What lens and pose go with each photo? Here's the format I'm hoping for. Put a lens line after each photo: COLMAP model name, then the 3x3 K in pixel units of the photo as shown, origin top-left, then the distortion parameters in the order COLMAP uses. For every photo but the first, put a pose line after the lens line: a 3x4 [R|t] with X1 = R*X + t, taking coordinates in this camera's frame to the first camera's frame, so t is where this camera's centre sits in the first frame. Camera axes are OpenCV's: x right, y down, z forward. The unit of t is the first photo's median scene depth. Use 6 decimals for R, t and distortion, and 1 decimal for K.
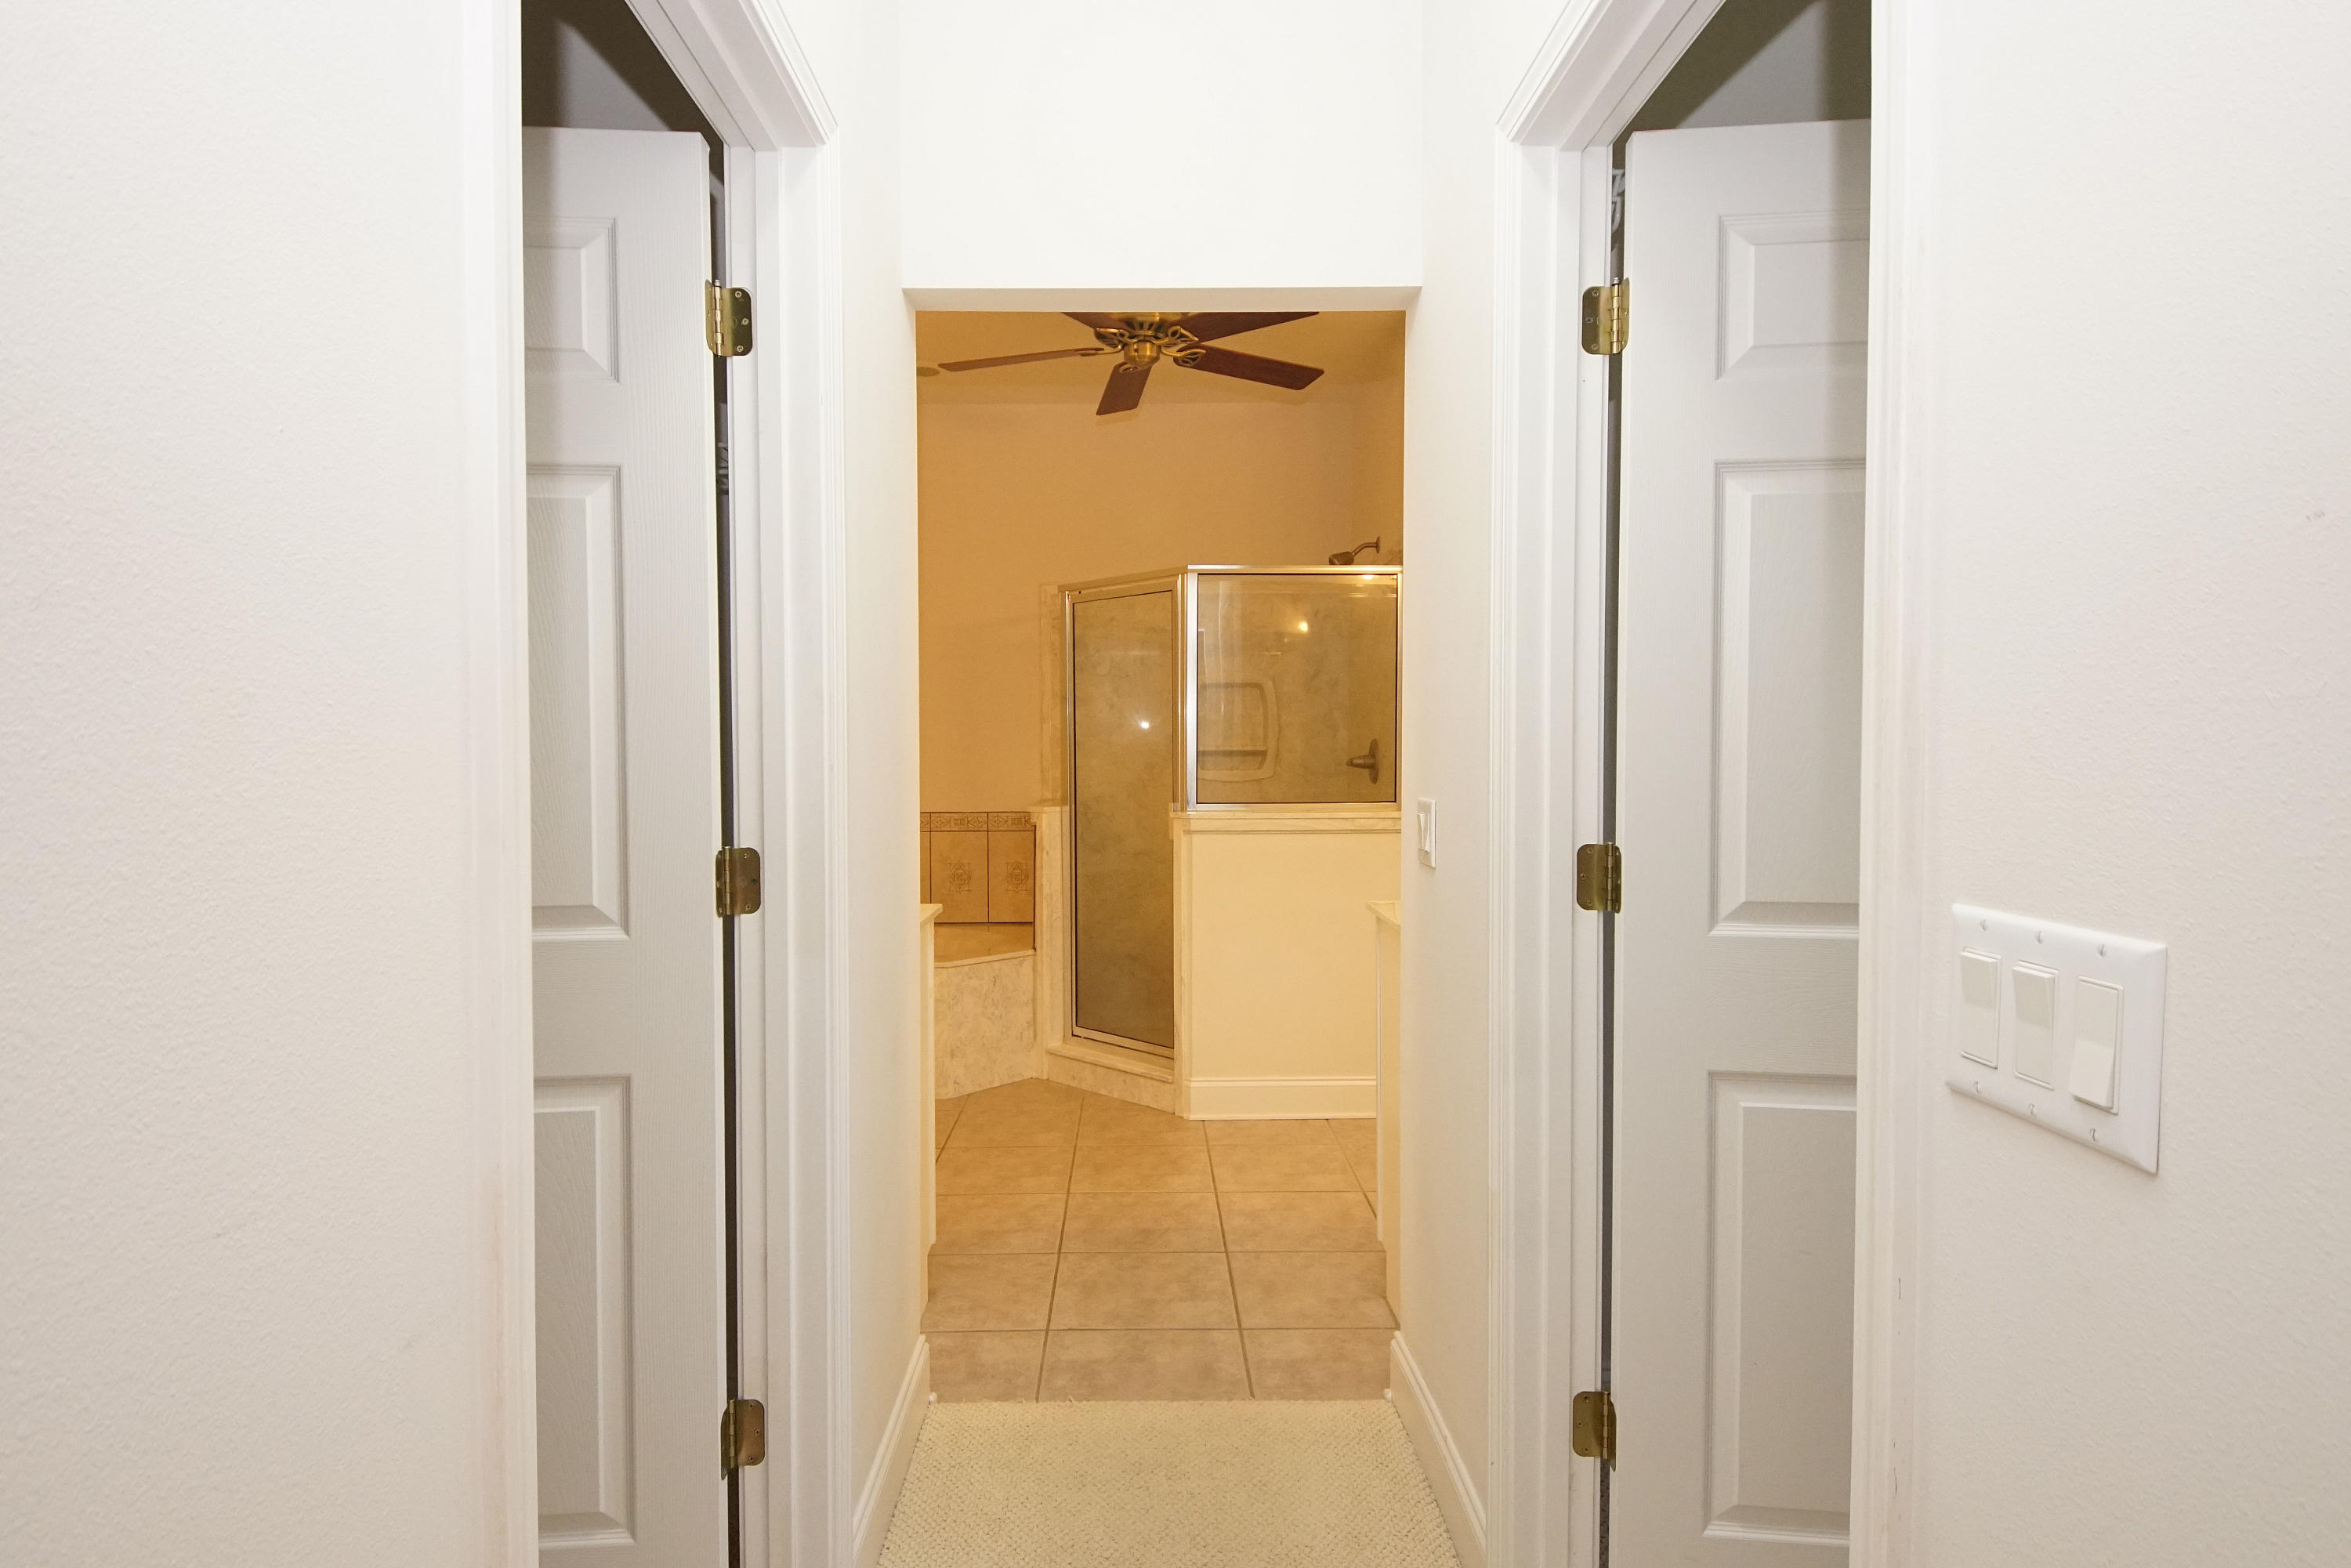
lens RADIAL K [[1260.0, 0, 1148.4], [0, 1260.0, 775.3], [0, 0, 1]] dist [0.040833, -0.035638]
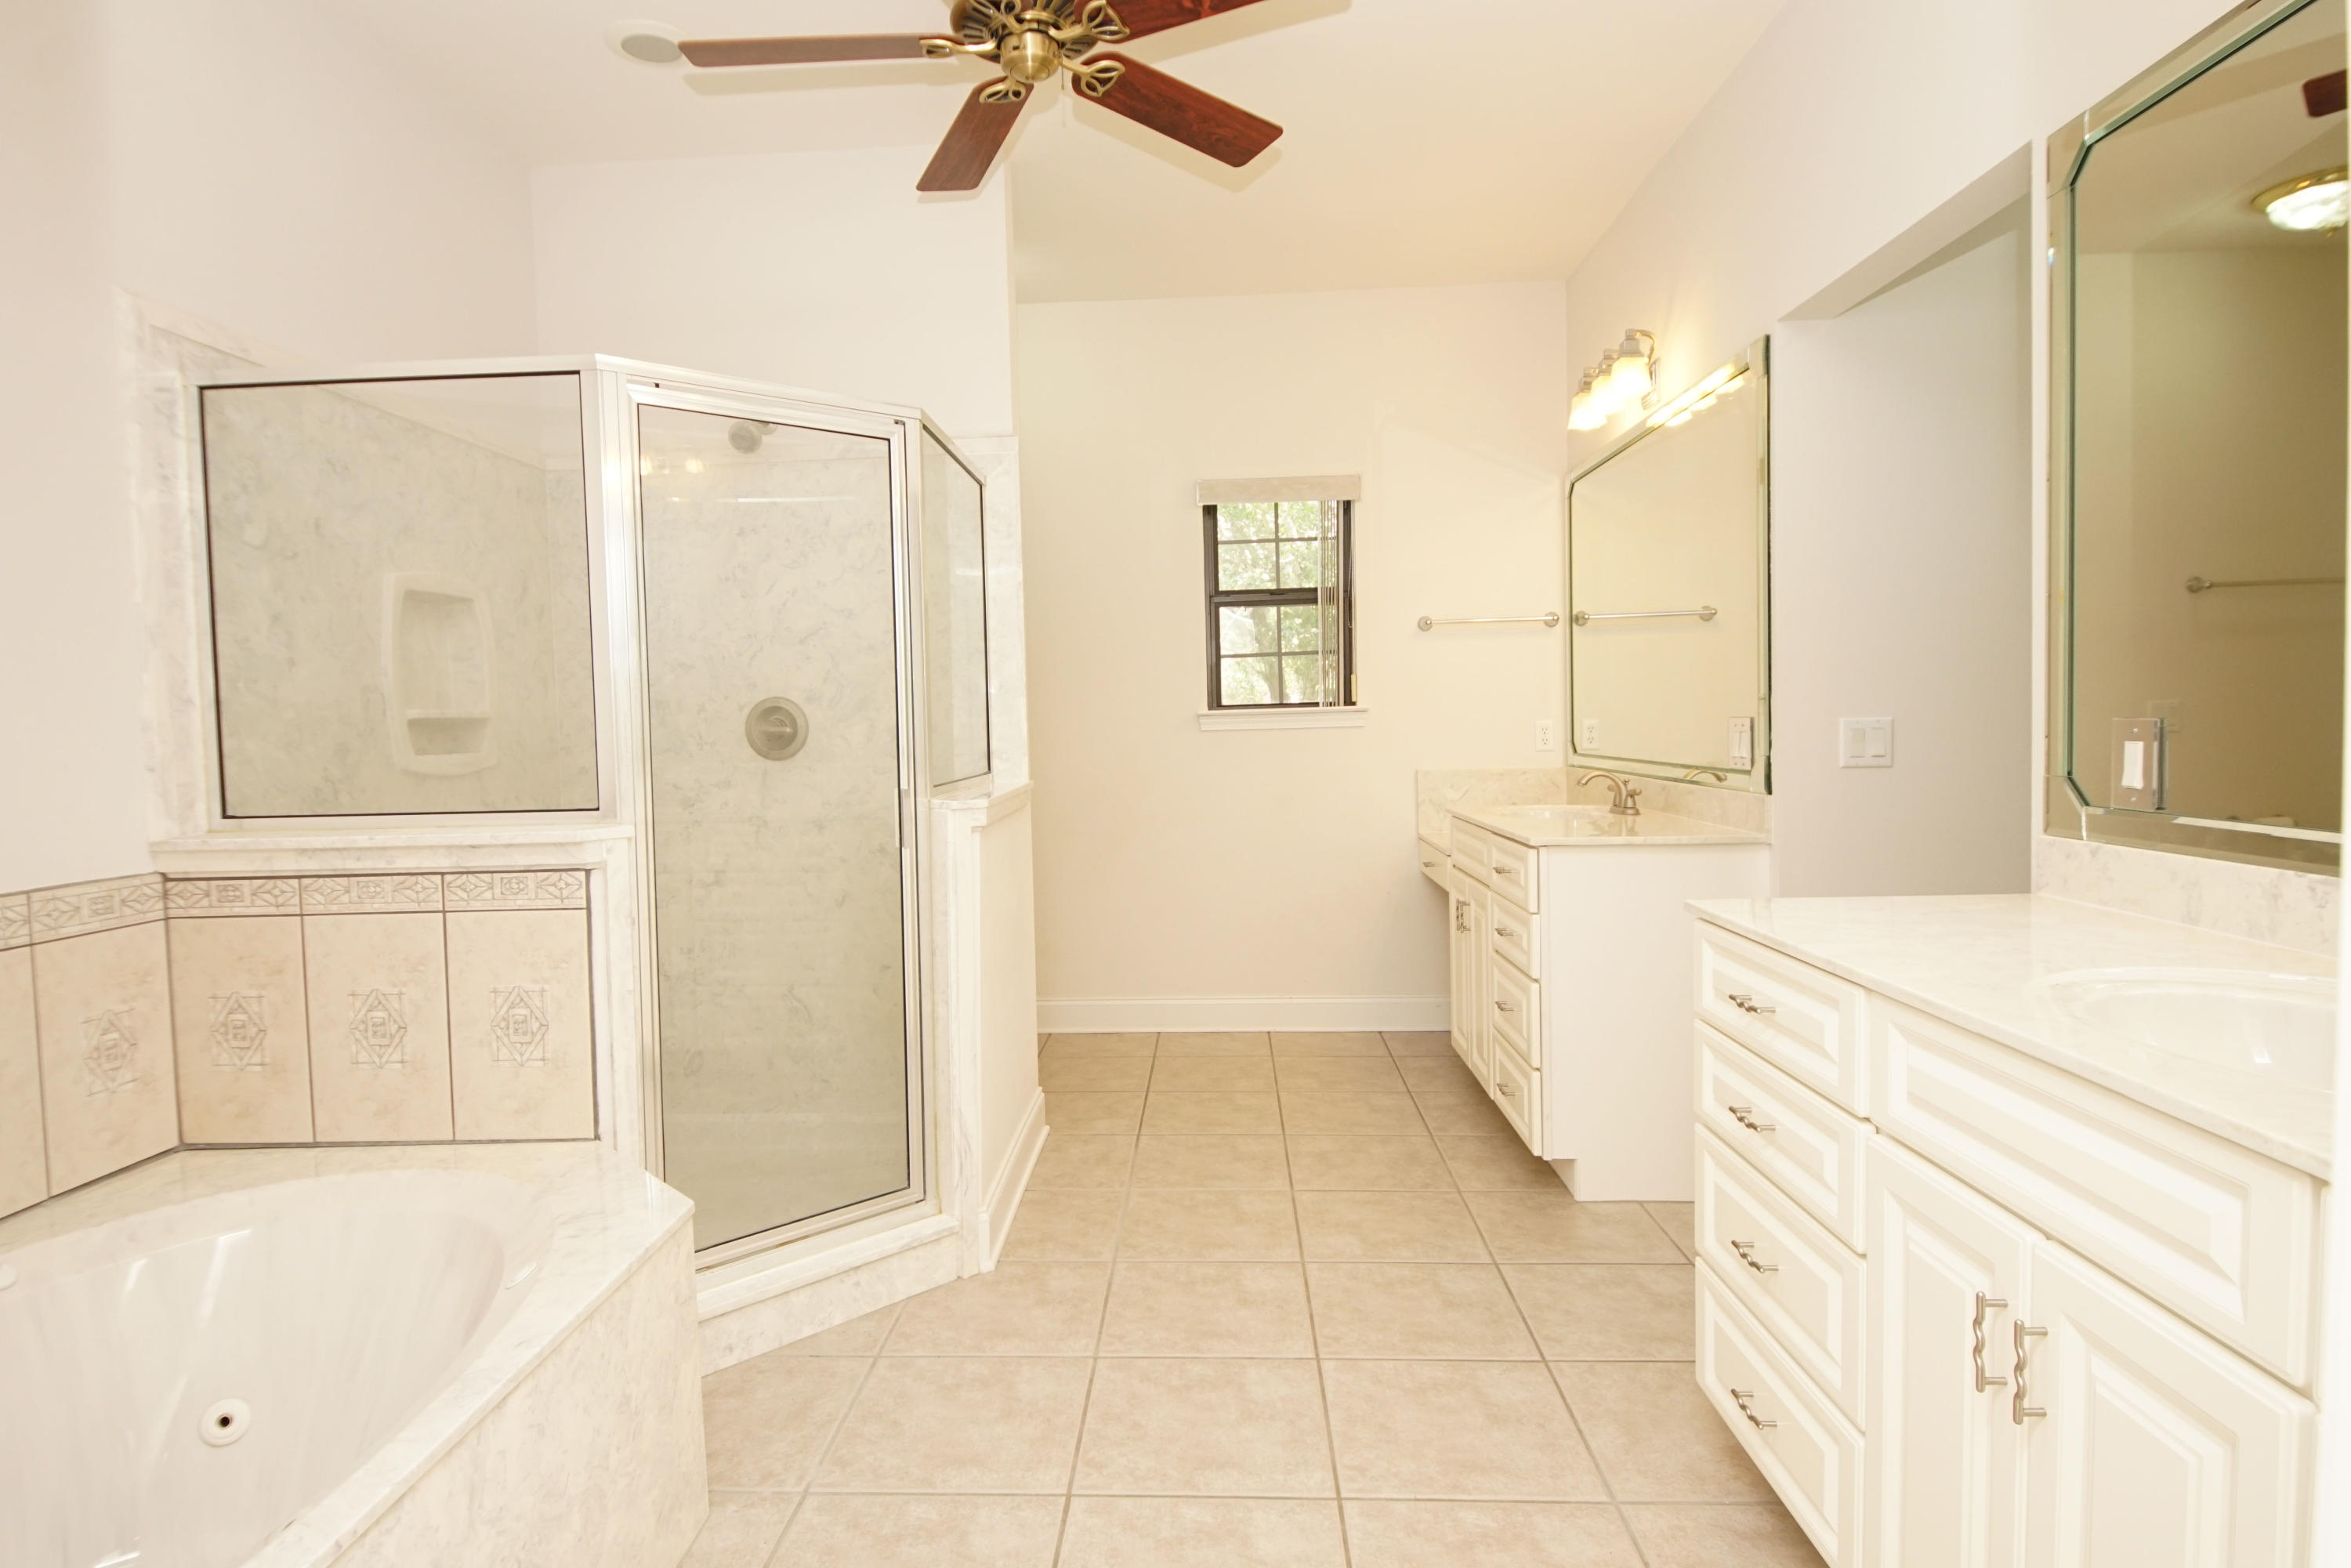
lens RADIAL K [[1260.0, 0, 1148.4], [0, 1260.0, 775.3], [0, 0, 1]] dist [0.040833, -0.035638]
pose [[0.078204, -0.041395, 0.996078, -0.607196], [0.052249, 0.997935, 0.037370, -0.000411], [-0.995567, 0.049121, 0.080205, 0.869042]]
